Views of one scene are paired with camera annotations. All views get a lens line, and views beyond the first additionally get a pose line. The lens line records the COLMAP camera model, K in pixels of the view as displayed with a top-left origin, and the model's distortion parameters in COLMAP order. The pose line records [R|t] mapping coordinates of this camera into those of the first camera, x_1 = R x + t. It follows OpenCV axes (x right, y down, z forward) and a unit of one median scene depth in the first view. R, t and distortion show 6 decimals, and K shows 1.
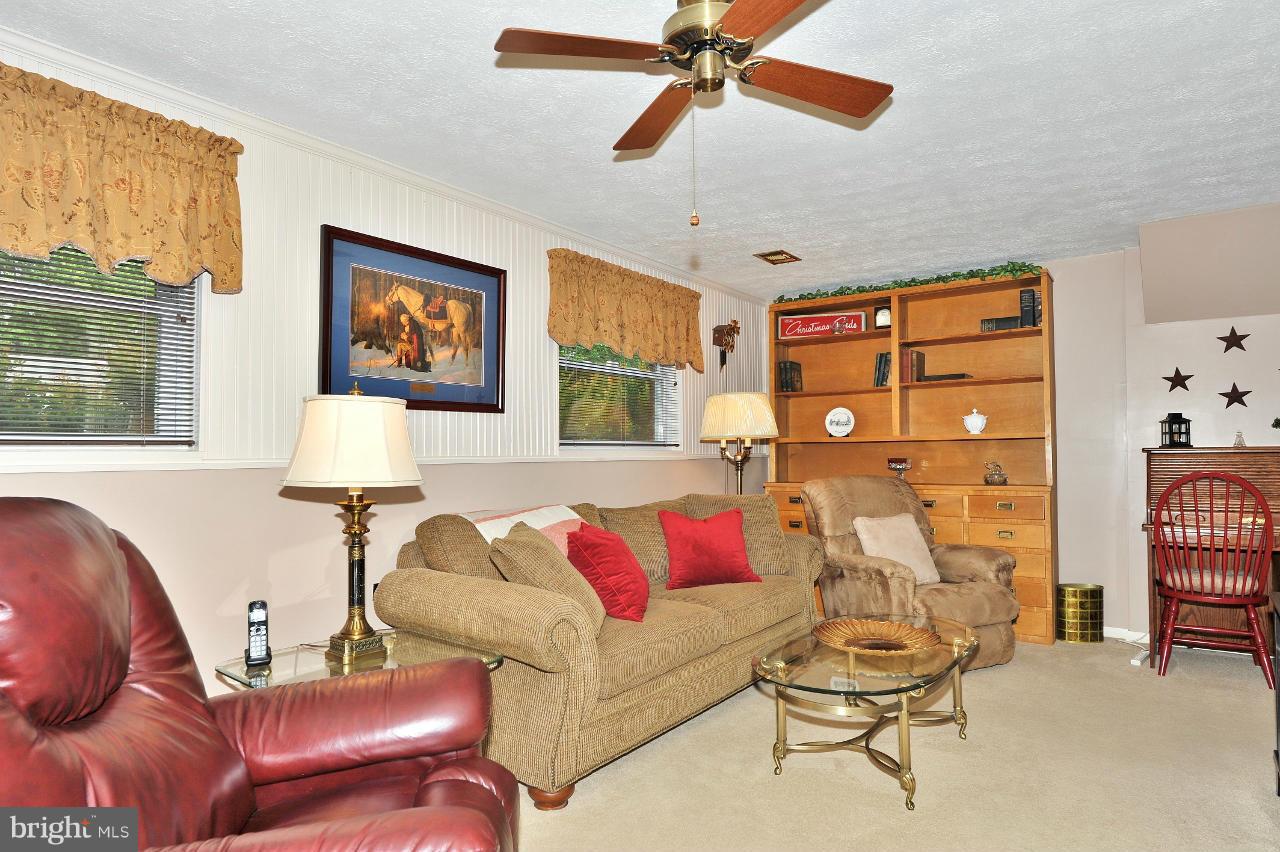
lens RADIAL K [[737.1, 0, 646.5], [0, 737.1, 425.4], [0, 0, 1]] dist [-0.027662, 0.001913]
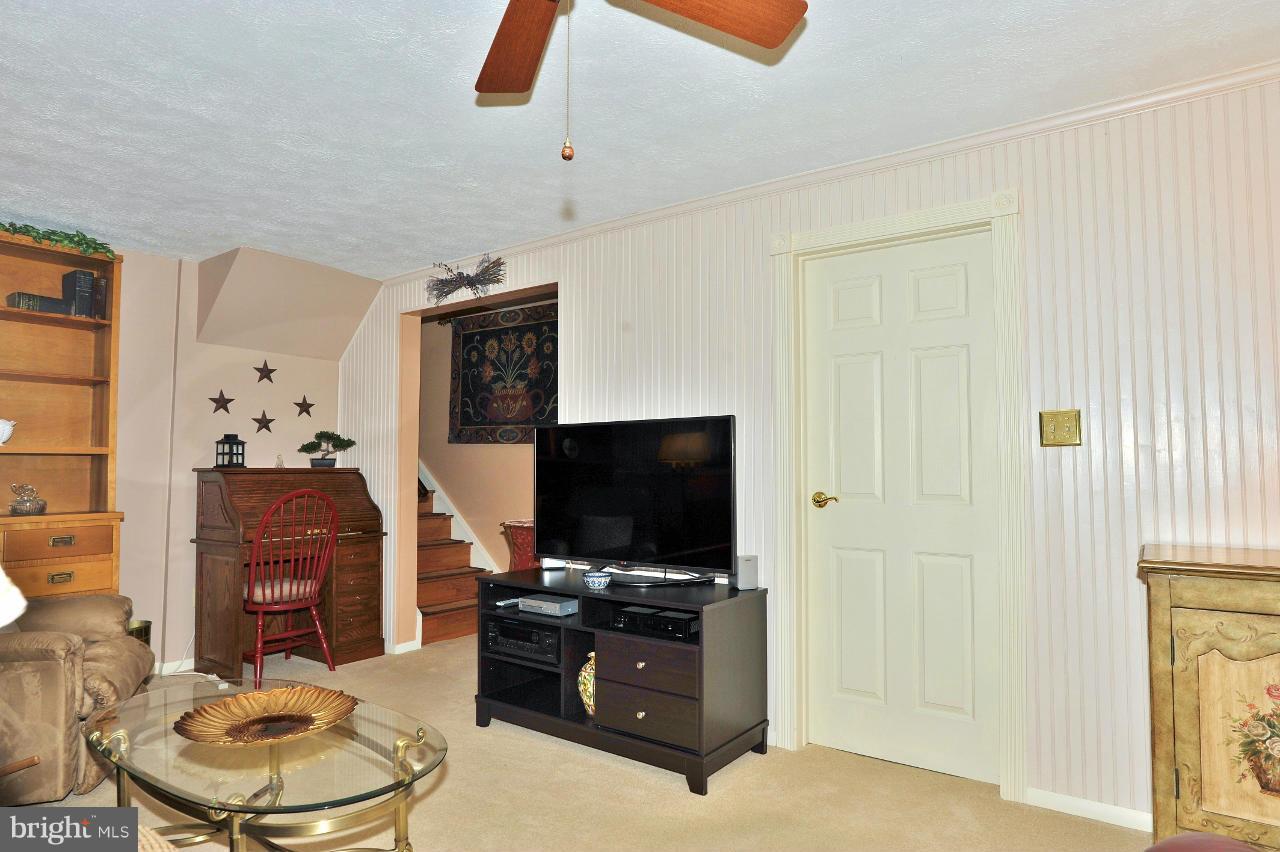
lens RADIAL K [[737.1, 0, 646.5], [0, 737.1, 425.4], [0, 0, 1]] dist [-0.027662, 0.001913]
pose [[-0.019319, 0.068240, 0.997482, -0.319737], [-0.035622, 0.996988, -0.068897, 0.020748], [-0.999179, -0.036863, -0.016830, 0.432496]]
